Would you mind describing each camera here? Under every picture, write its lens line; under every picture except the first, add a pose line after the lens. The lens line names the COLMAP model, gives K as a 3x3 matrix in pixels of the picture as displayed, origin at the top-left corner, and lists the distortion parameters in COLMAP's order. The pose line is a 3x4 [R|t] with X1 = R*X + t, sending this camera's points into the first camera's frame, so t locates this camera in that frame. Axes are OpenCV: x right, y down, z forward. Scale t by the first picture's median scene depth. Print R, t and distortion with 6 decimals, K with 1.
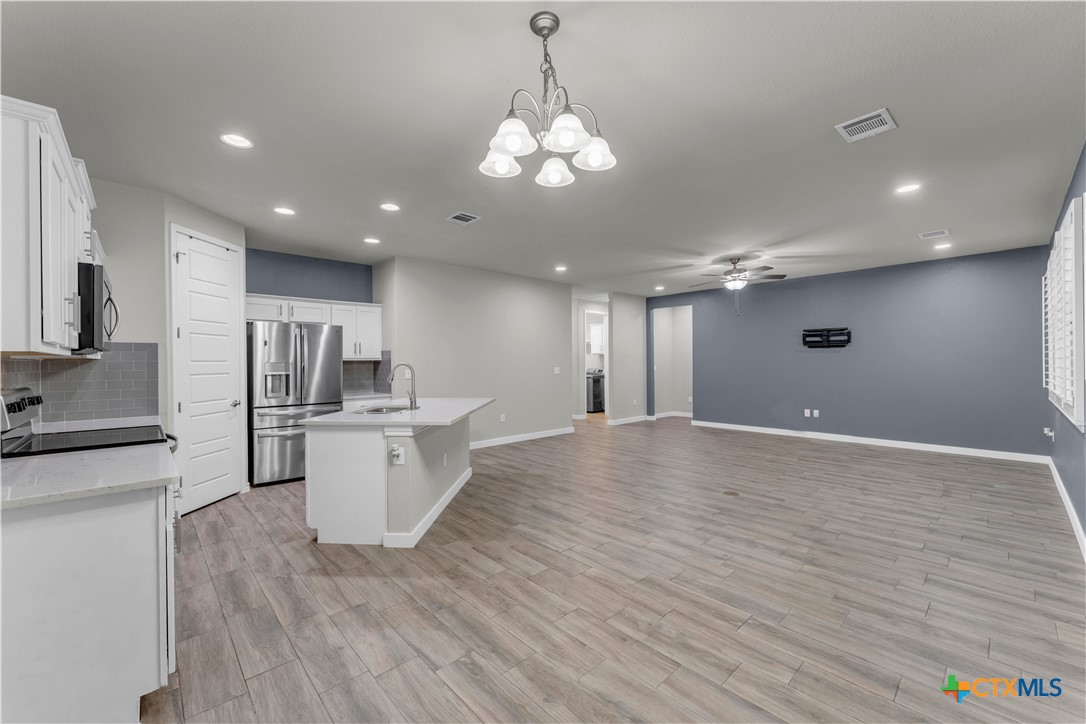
lens RADIAL K [[437.5, 0, 531.9], [0, 437.5, 364.9], [0, 0, 1]] dist [-0.000814, 0.001010]
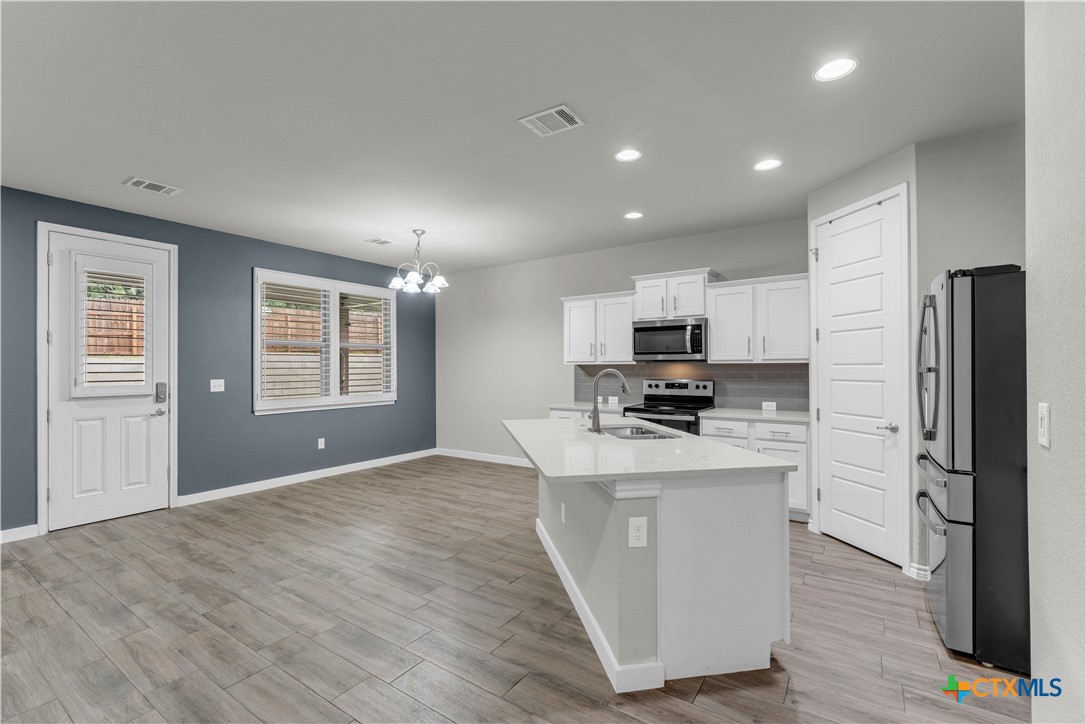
lens RADIAL K [[479.9, 0, 527.2], [0, 479.9, 362.8], [0, 0, 1]] dist [-0.002146, -0.000230]
pose [[-0.975545, 0.008779, -0.219624, 0.016734], [0.009142, 0.999958, -0.000634, -0.014923], [0.219609, -0.002626, -0.975584, 1.794095]]
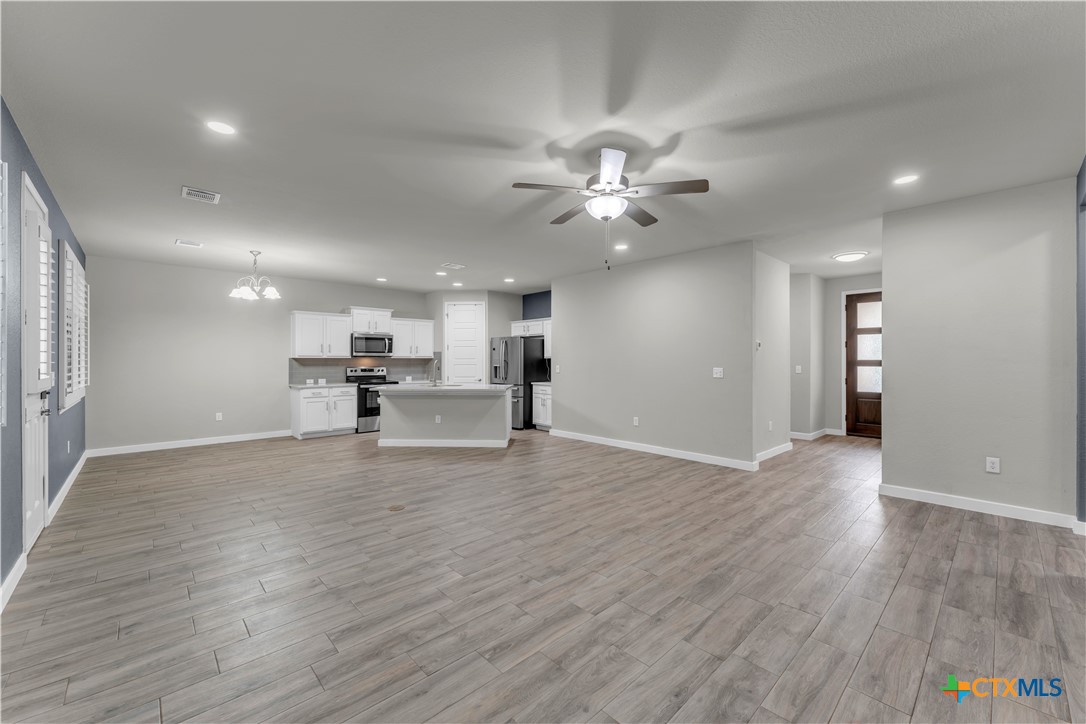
lens RADIAL K [[437.5, 0, 551.9], [0, 437.5, 363.3], [0, 0, 1]] dist [-0.000814, 0.001010]
pose [[0.022197, 0.014181, -0.999653, 1.527076], [-0.007505, 0.999874, 0.014018, -0.020597], [0.999725, 0.007191, 0.022301, 1.458519]]
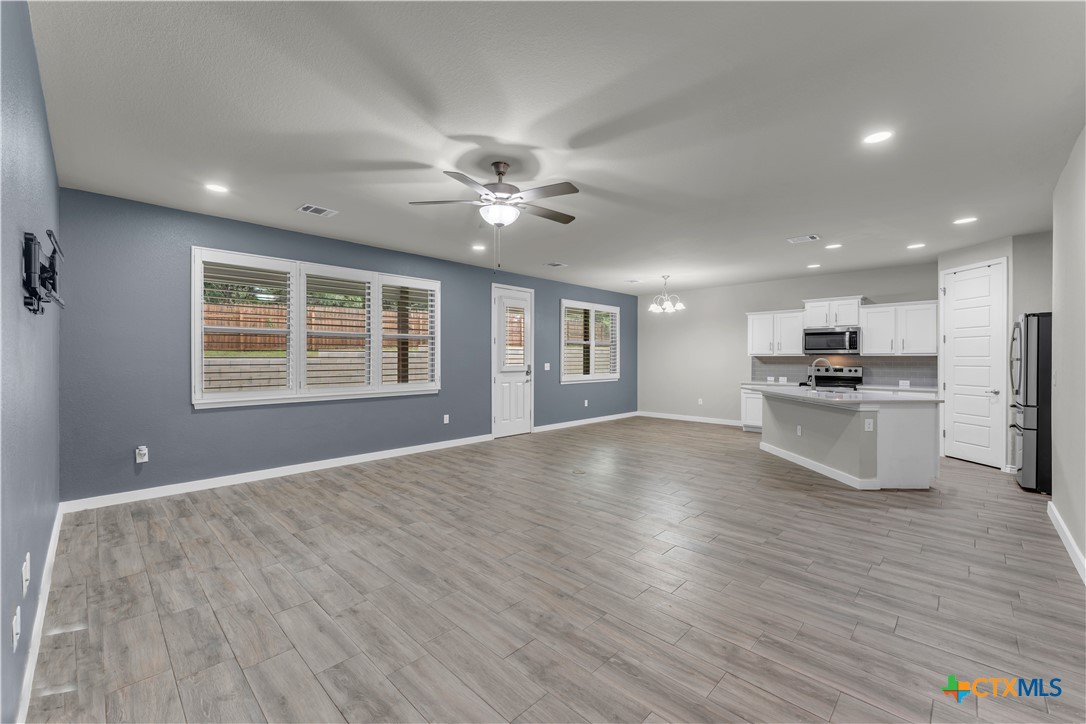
lens RADIAL K [[437.5, 0, 525.3], [0, 437.5, 356.7], [0, 0, 1]] dist [-0.000814, 0.001010]
pose [[-0.999197, 0.004007, -0.039875, 0.723937], [0.003819, 0.999981, 0.004787, -0.019188], [0.039893, 0.004630, -0.999193, 2.415464]]
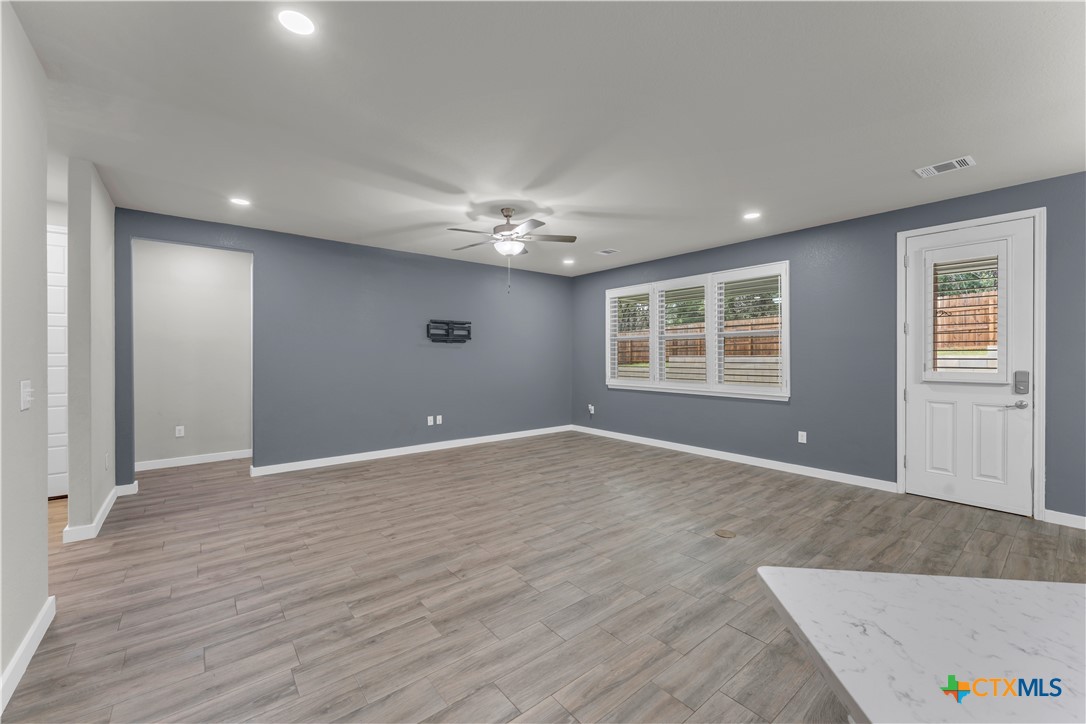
lens RADIAL K [[437.5, 0, 553.2], [0, 437.5, 357.5], [0, 0, 1]] dist [-0.000814, 0.001010]
pose [[0.048138, 0.002136, 0.998838, -0.349489], [0.007846, 0.999966, -0.002516, -0.010245], [-0.998810, 0.007958, 0.048120, 1.411483]]
